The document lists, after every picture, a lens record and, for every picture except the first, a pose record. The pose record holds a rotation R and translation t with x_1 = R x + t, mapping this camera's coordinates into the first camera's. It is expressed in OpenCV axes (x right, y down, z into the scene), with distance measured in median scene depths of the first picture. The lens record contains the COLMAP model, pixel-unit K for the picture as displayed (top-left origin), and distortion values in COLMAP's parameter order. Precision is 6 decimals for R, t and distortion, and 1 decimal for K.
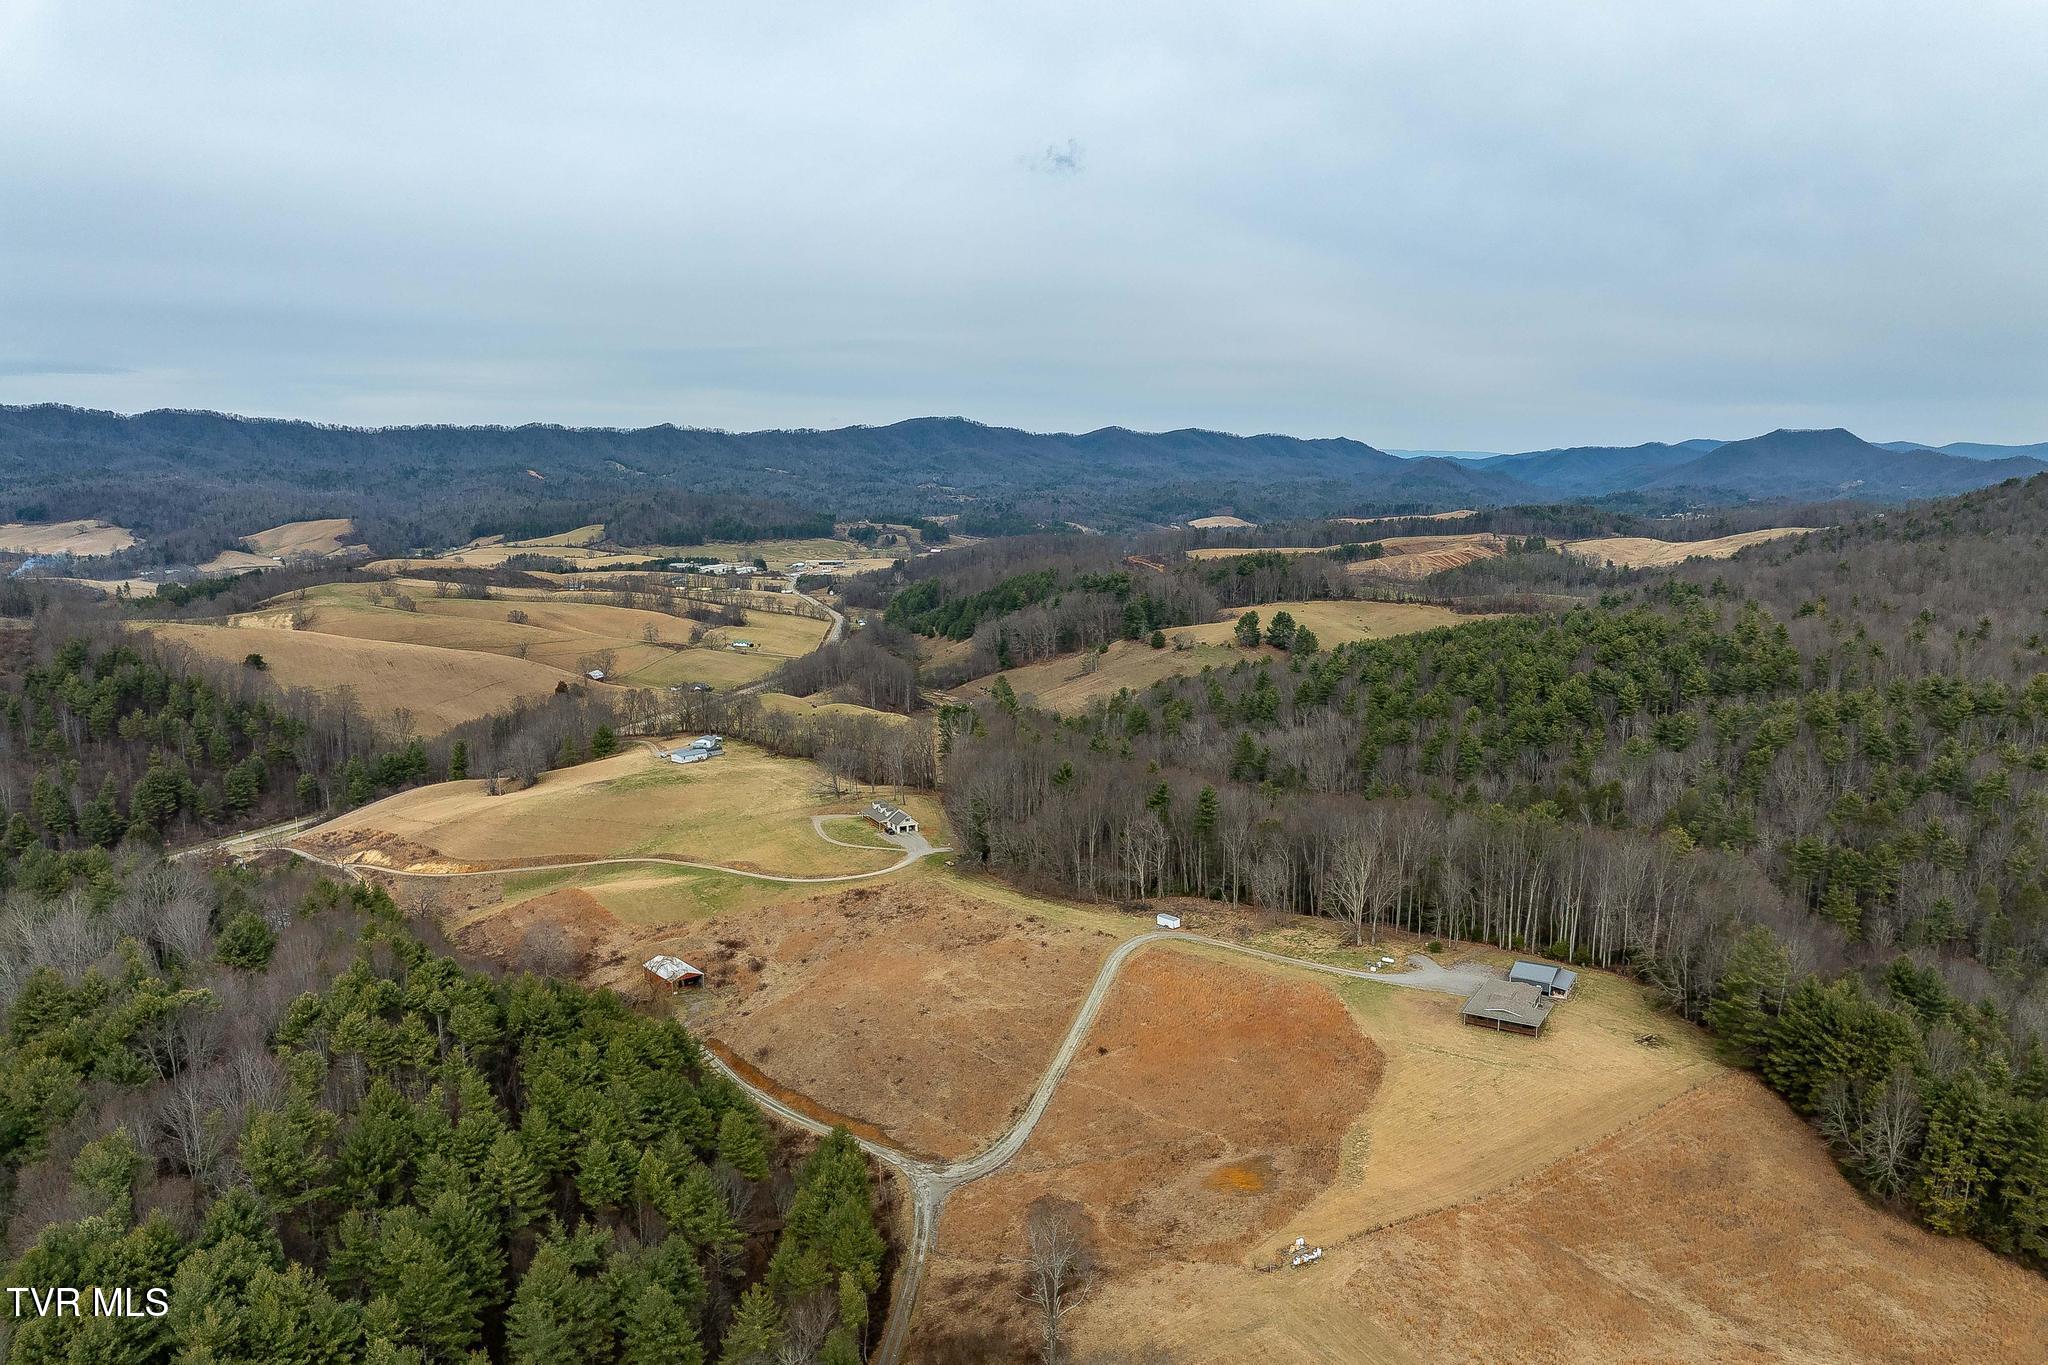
lens RADIAL K [[1411.5, 0, 1010.7], [0, 1411.5, 715.2], [0, 0, 1]] dist [-0.031112, -0.010253]
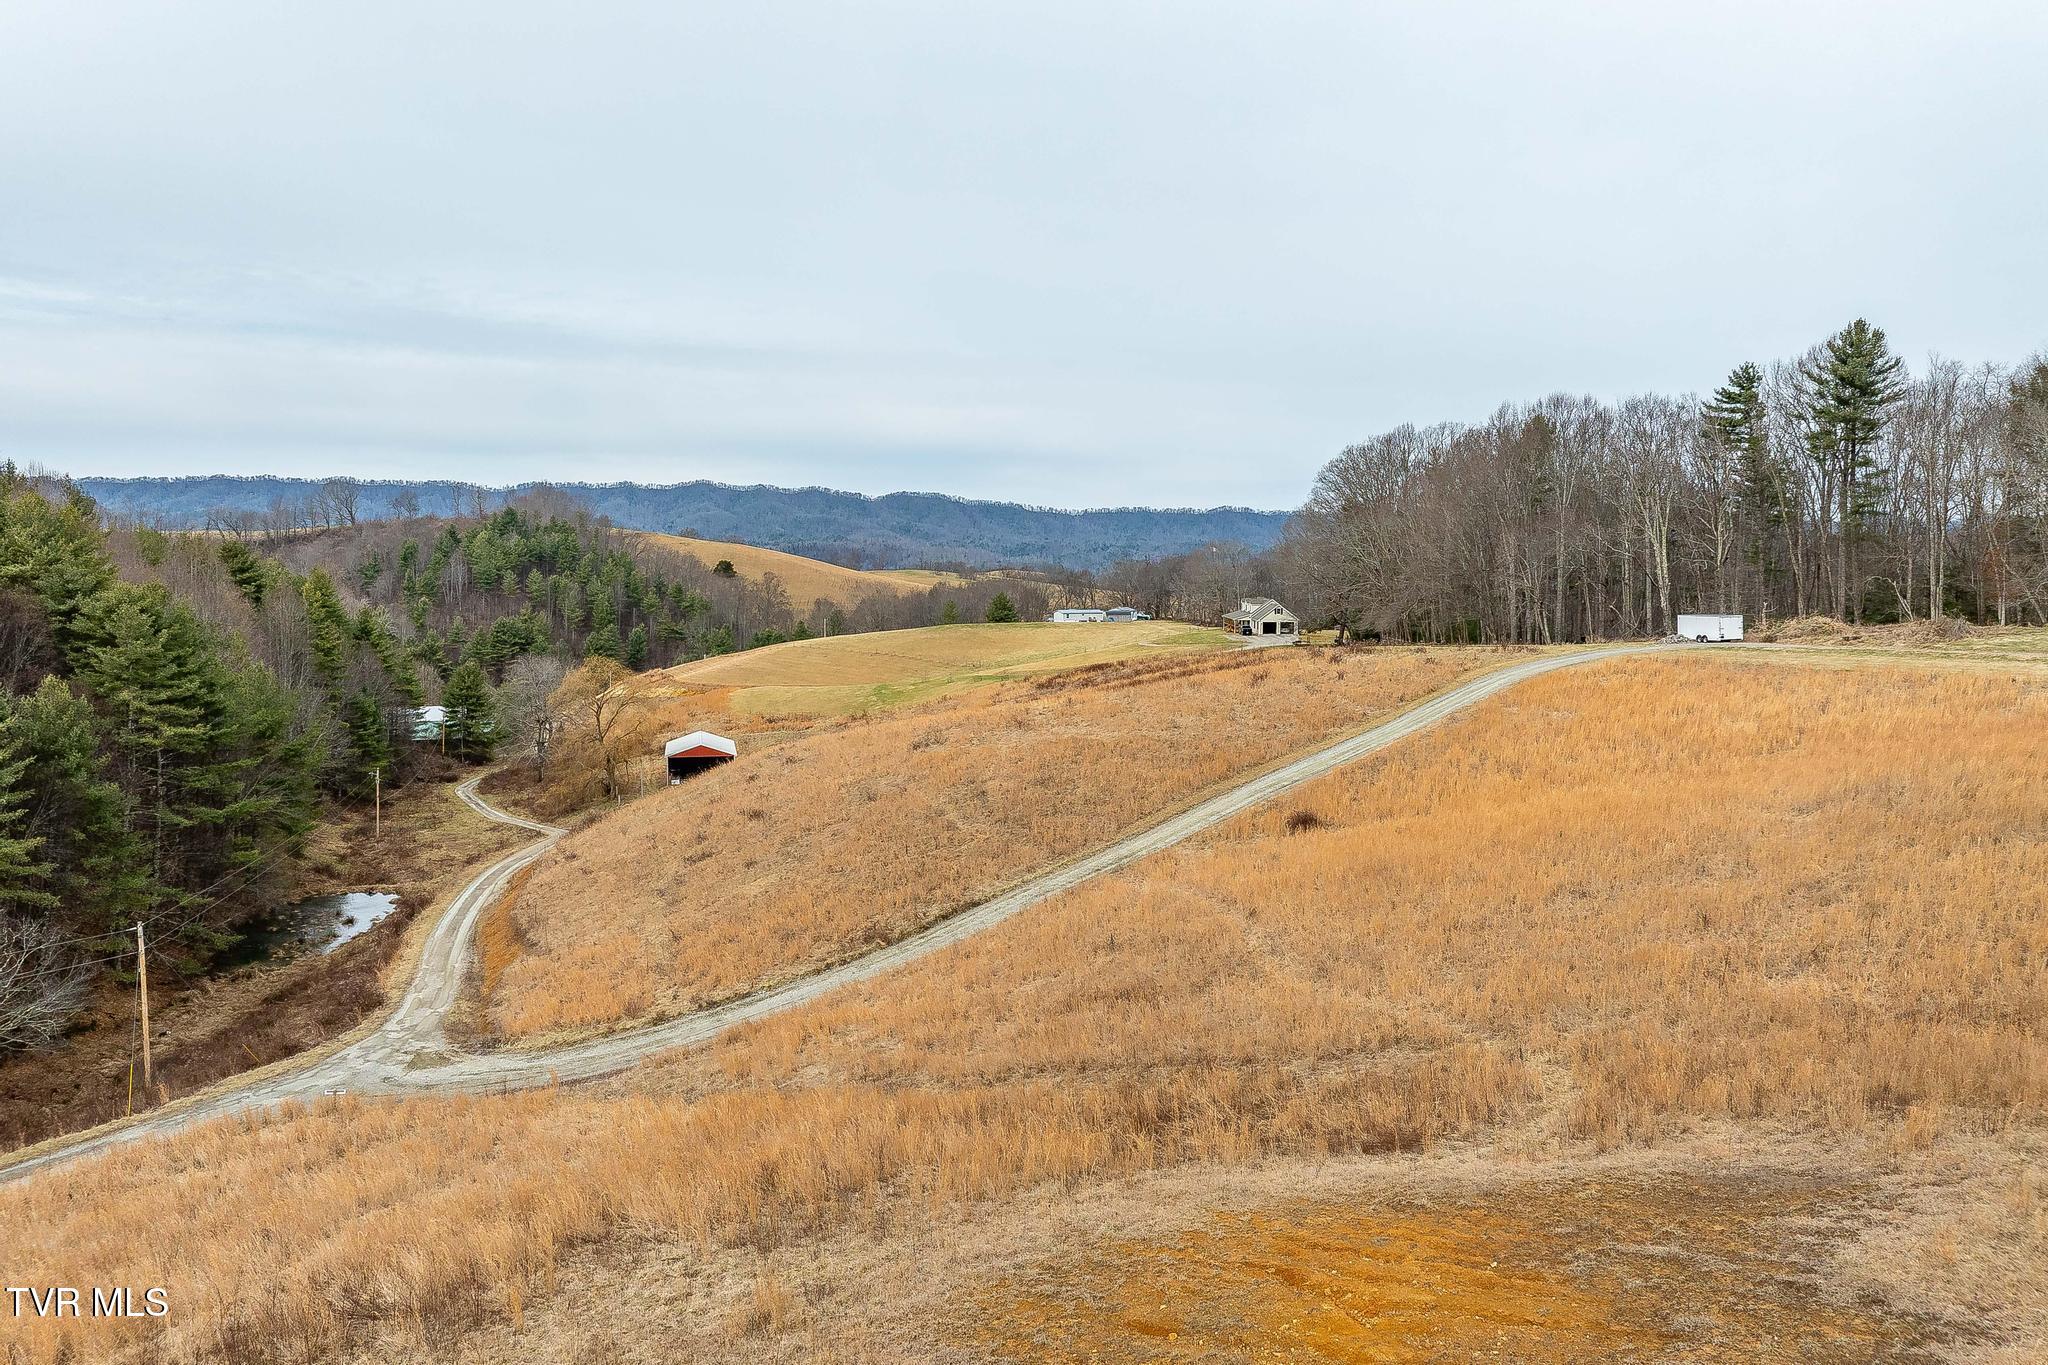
lens RADIAL K [[1461.9, 0, 1019.9], [0, 1461.9, 625.9], [0, 0, 1]] dist [-0.046438, 0.010918]
pose [[0.893036, 0.028579, -0.449077, 0.069031], [-0.086887, 0.990152, -0.109770, 0.114300], [0.441517, 0.137048, 0.886725, 0.347257]]
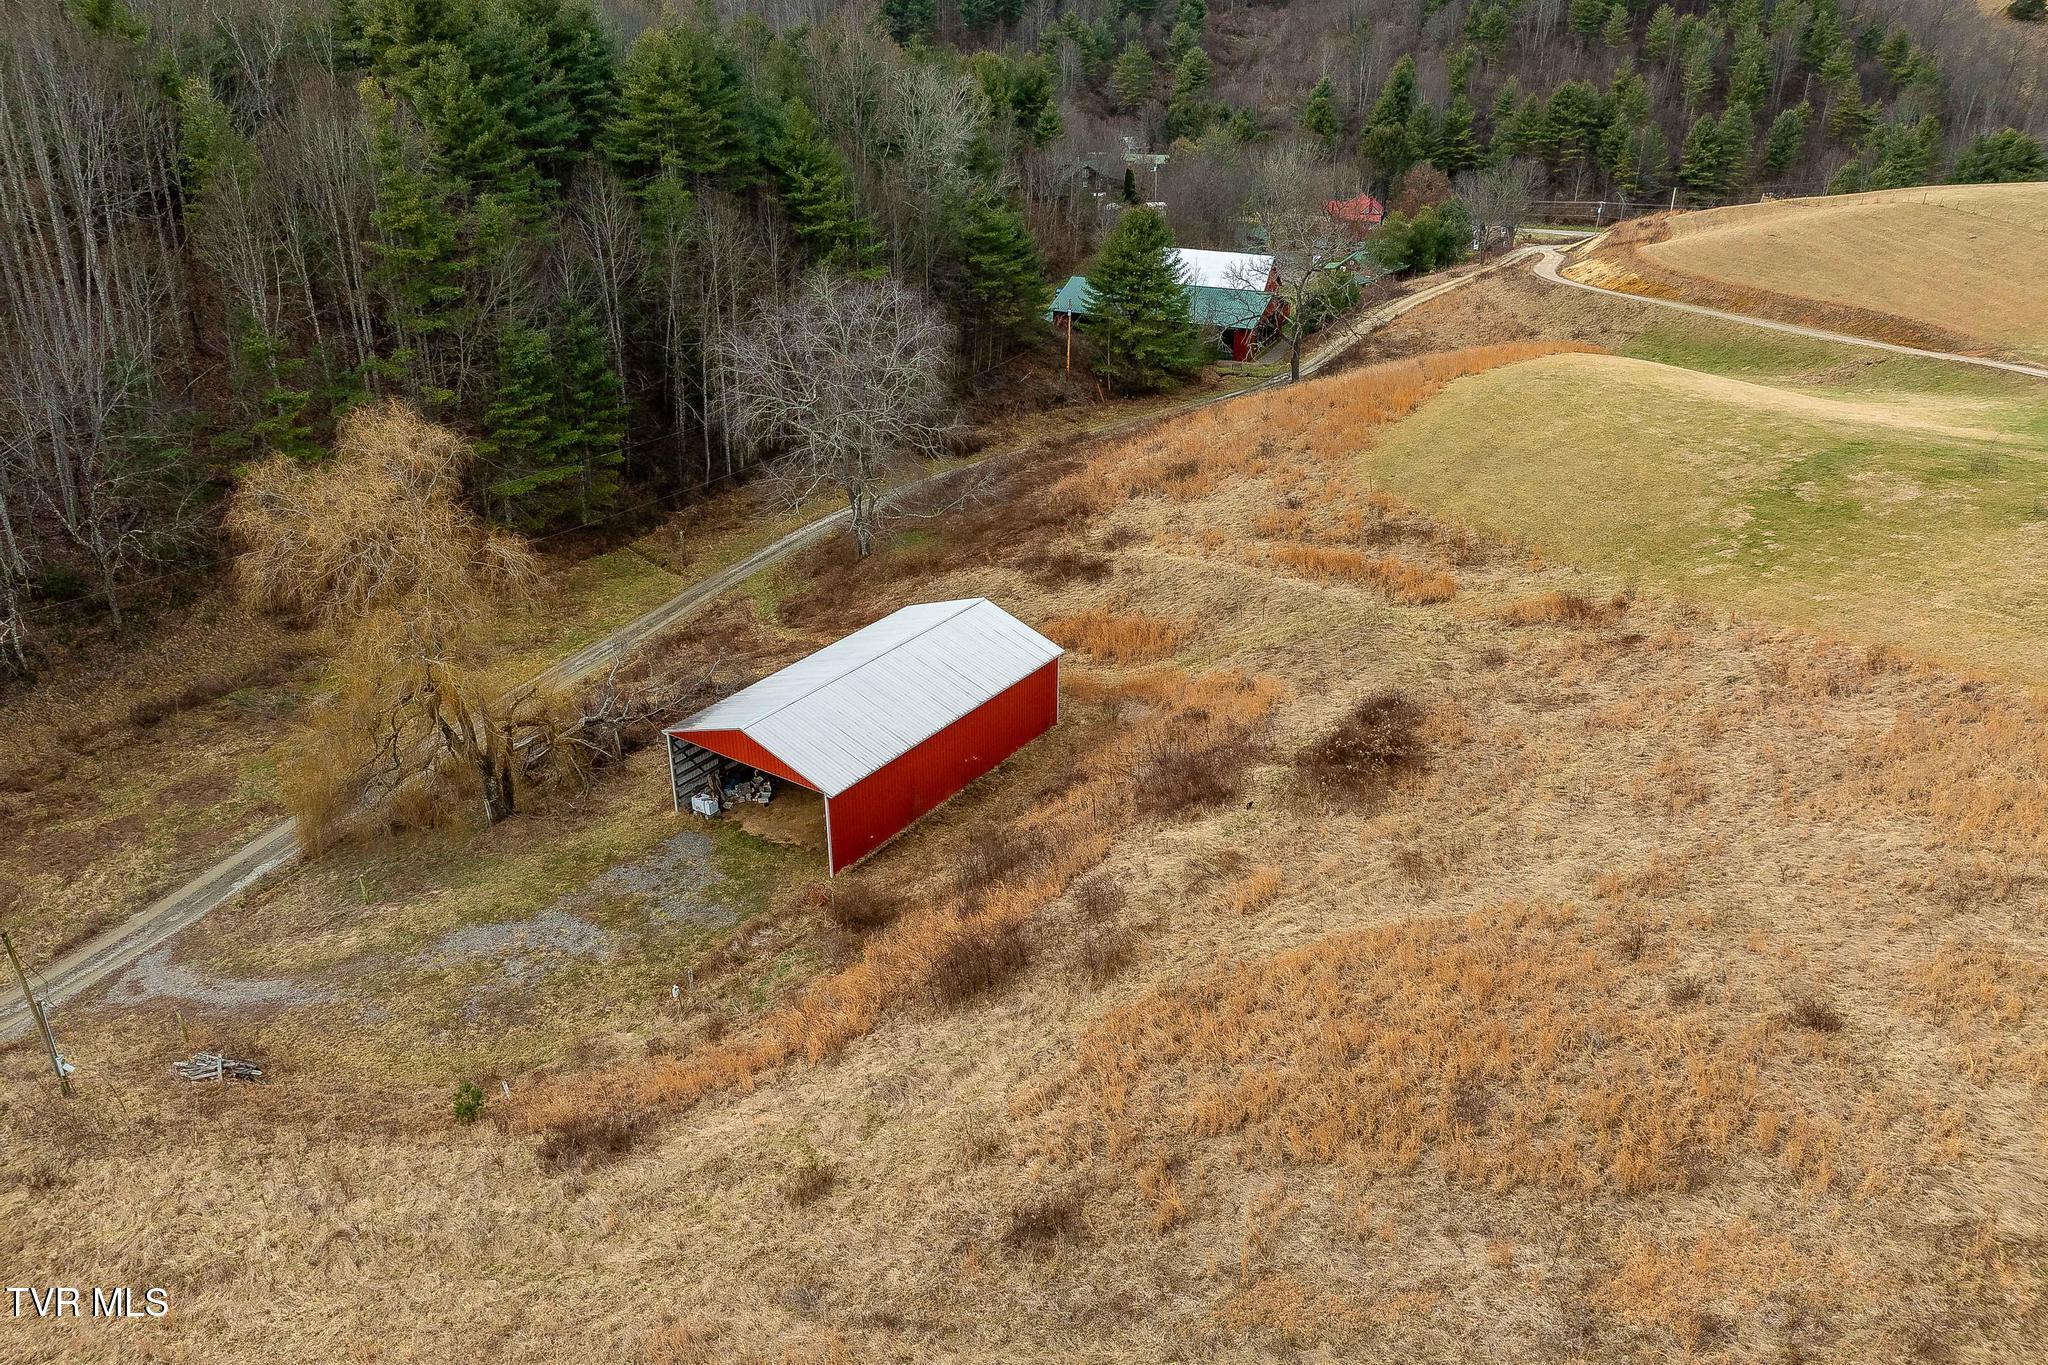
lens RADIAL K [[1461.9, 0, 1008.2], [0, 1461.9, 719.9], [0, 0, 1]] dist [-0.046438, 0.010918]
pose [[0.272839, 0.448223, -0.851267, -0.051480], [-0.169823, 0.893382, 0.415968, 0.066701], [0.946953, 0.031072, 0.319867, 0.593050]]
